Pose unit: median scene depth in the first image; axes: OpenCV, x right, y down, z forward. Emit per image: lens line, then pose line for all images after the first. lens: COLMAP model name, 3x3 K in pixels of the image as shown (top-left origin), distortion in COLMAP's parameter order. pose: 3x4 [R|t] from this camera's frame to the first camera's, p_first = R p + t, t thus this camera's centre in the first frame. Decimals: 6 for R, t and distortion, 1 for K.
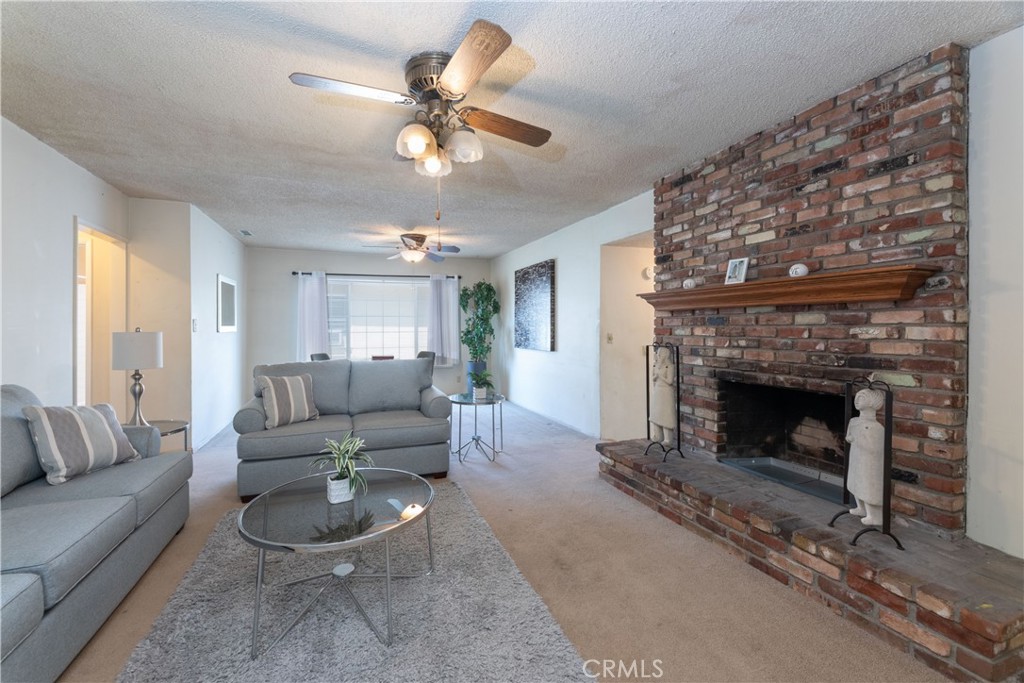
lens RADIAL K [[412.2, 0, 504.2], [0, 412.2, 342.5], [0, 0, 1]] dist [0.001434, -0.005424]
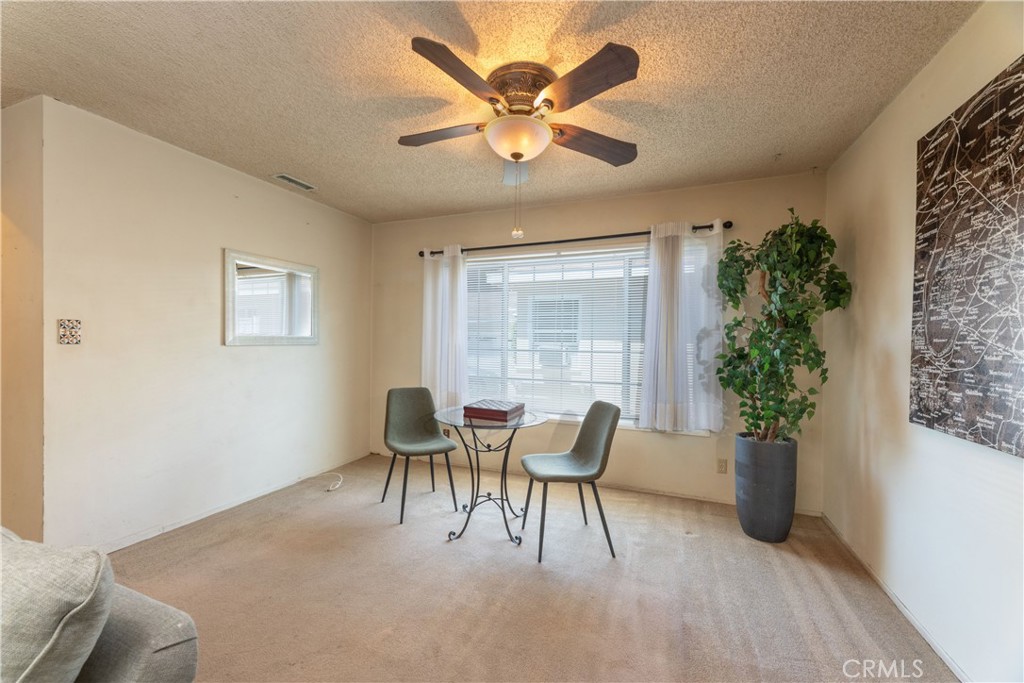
lens RADIAL K [[412.2, 0, 504.2], [0, 412.2, 342.5], [0, 0, 1]] dist [0.001434, -0.005424]
pose [[0.741192, 0.015149, -0.671122, 0.006687], [-0.035924, 0.999208, -0.017120, -0.024904], [0.670331, 0.036798, 0.741150, 0.574619]]
